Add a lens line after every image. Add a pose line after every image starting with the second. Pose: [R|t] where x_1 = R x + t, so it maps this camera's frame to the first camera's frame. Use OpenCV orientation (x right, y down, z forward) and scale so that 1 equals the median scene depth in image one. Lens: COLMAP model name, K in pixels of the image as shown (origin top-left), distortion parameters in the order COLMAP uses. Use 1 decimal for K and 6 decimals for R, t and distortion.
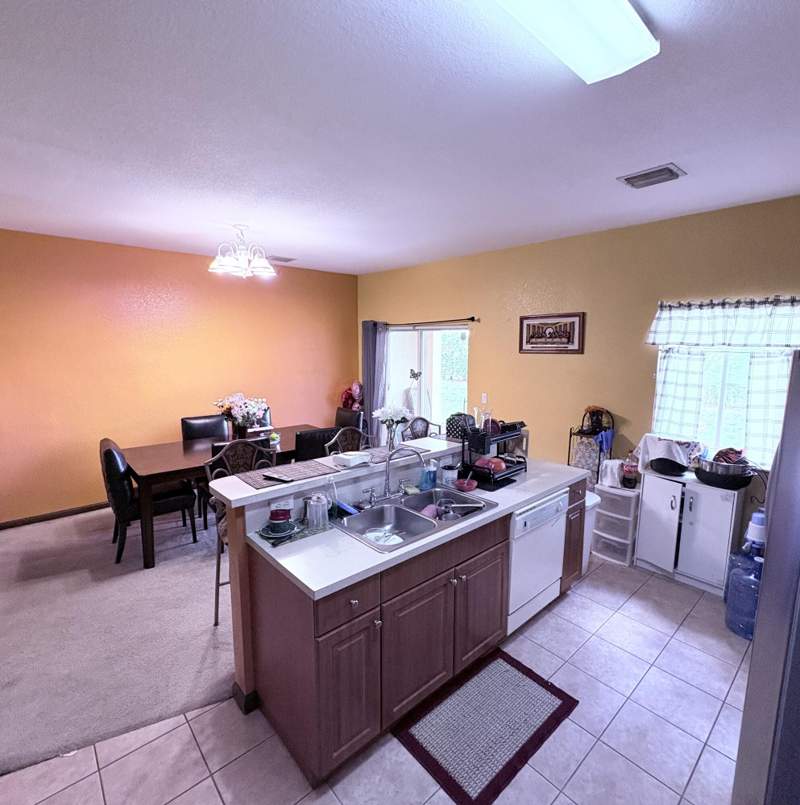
lens RADIAL K [[425.5, 0, 398.4], [0, 425.5, 403.4], [0, 0, 1]] dist [0.002879, 0.000451]
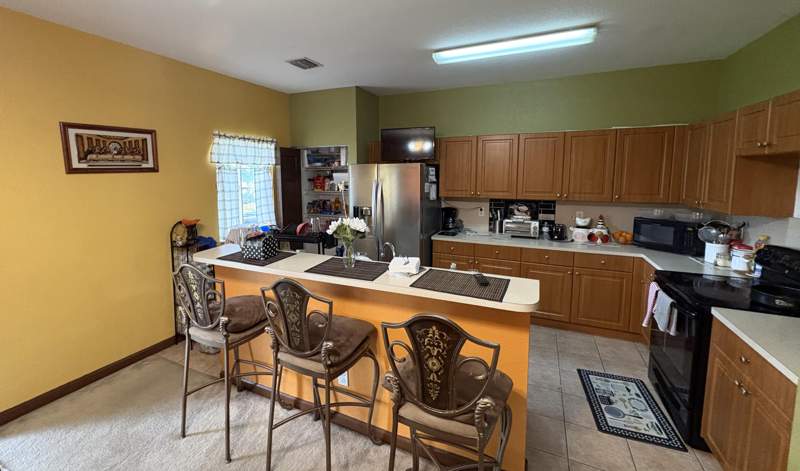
lens RADIAL K [[316.5, 0, 398.2], [0, 316.5, 234.5], [0, 0, 1]] dist [-0.000558, -0.000036]
pose [[-0.420269, -0.184348, 0.888476, -0.497132], [0.133494, 0.955930, 0.261490, -0.093104], [-0.897526, 0.228502, -0.377138, 0.788921]]
